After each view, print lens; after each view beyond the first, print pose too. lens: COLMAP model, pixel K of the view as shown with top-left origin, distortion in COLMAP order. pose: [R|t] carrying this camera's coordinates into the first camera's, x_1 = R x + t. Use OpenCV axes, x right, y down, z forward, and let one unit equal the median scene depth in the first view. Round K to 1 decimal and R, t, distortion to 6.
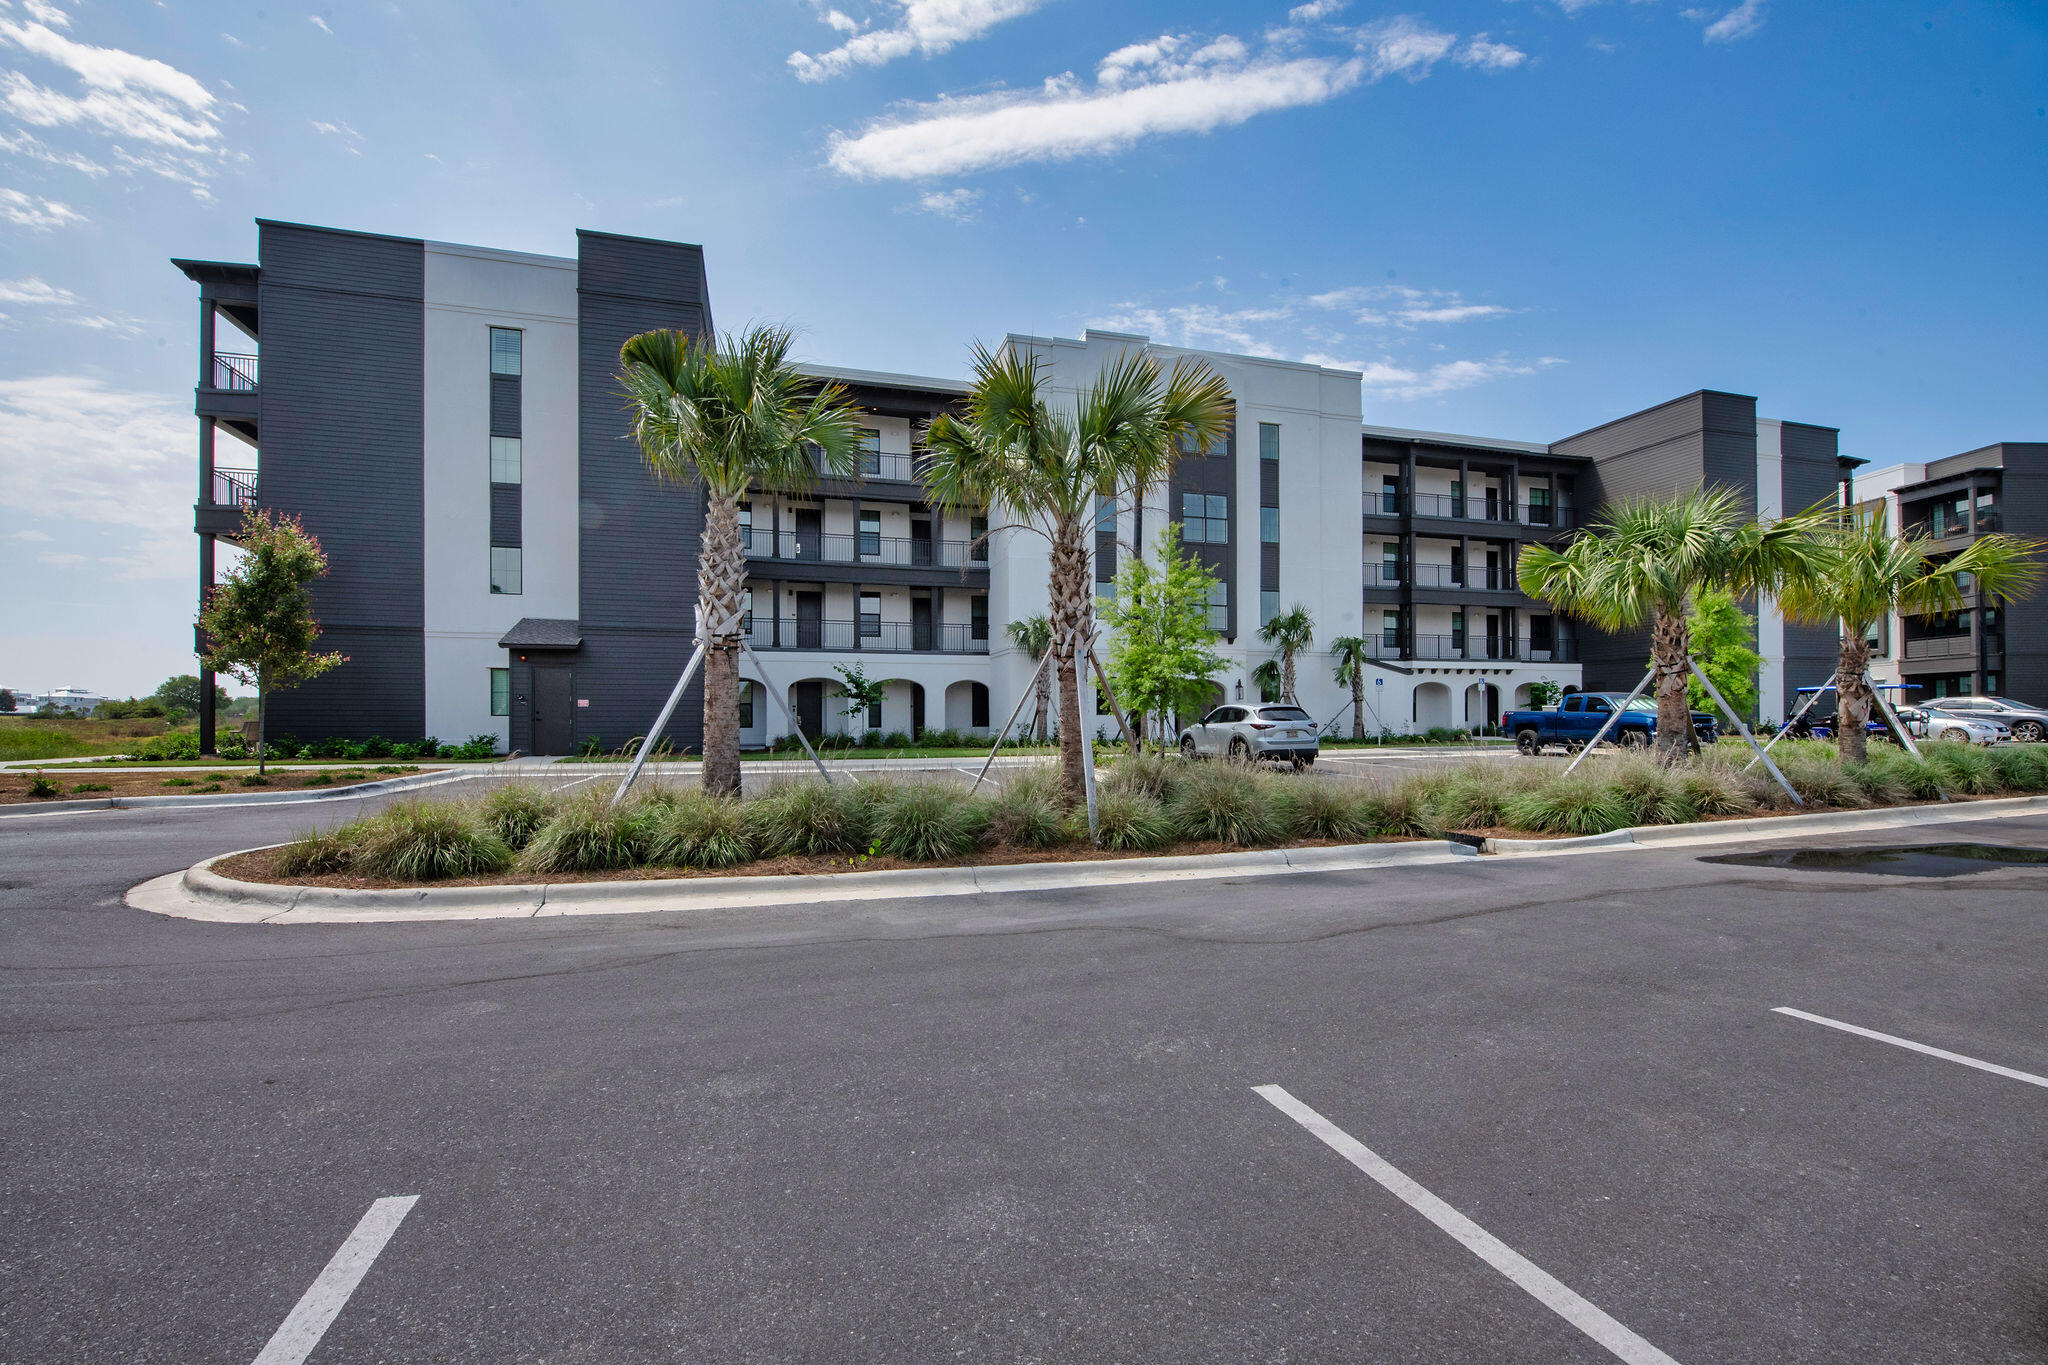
lens RADIAL K [[844.7, 0, 1024.0], [0, 844.7, 724.1], [0, 0, 1]] dist [0.005835, -0.005152]
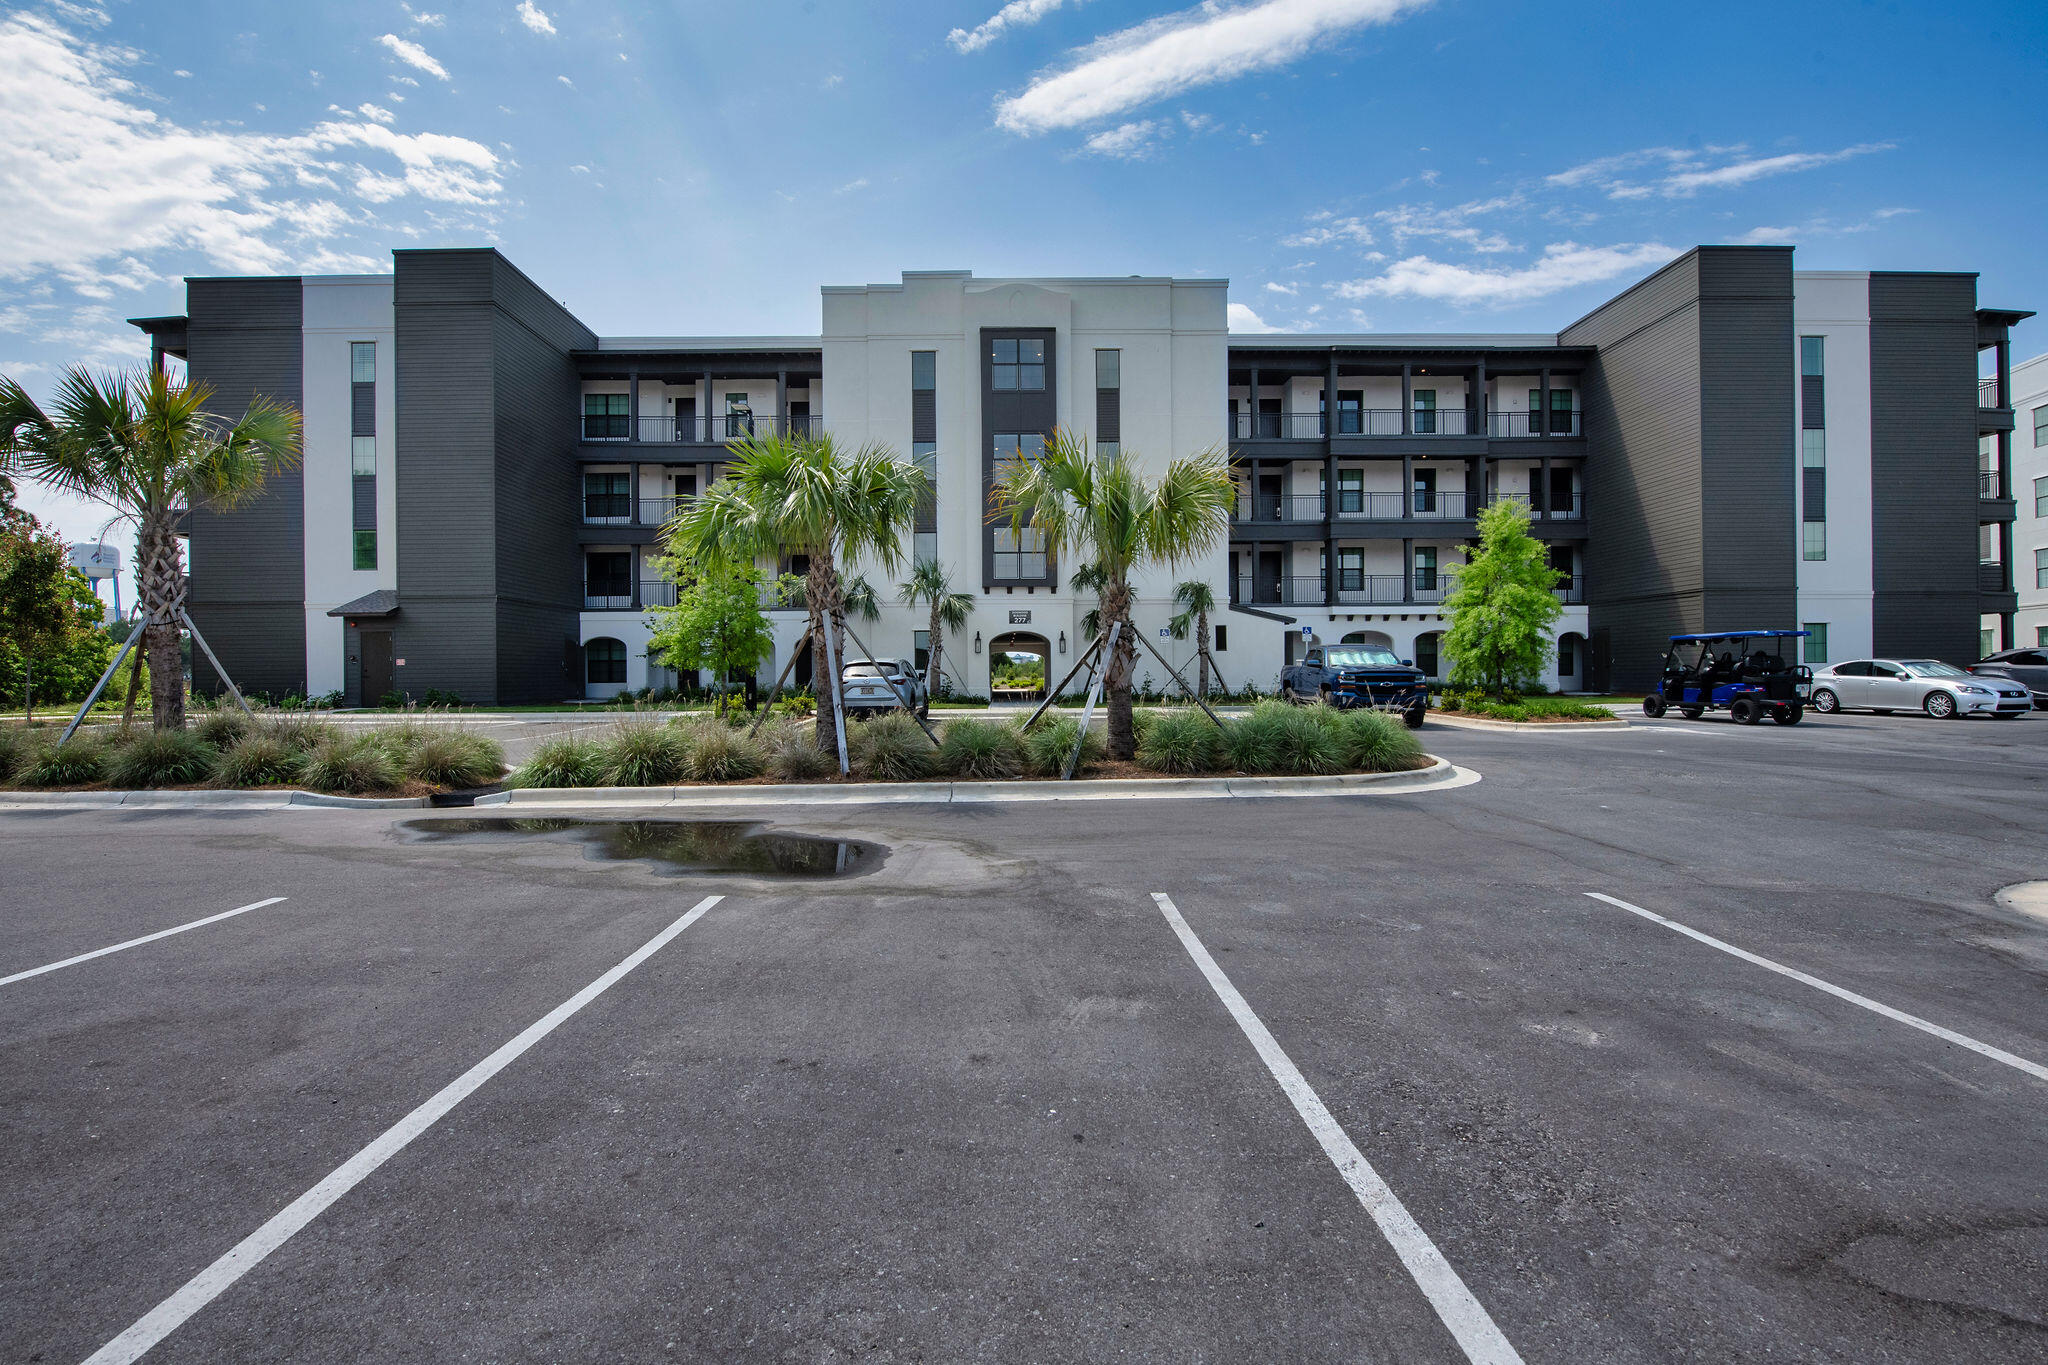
lens RADIAL K [[875.5, 0, 1020.0], [0, 875.5, 645.2], [0, 0, 1]] dist [0.015685, -0.016325]
pose [[0.960254, -0.009863, -0.278952, 0.111412], [0.000441, 0.999428, -0.033820, -0.001770], [0.279126, 0.032352, 0.959709, 0.020062]]
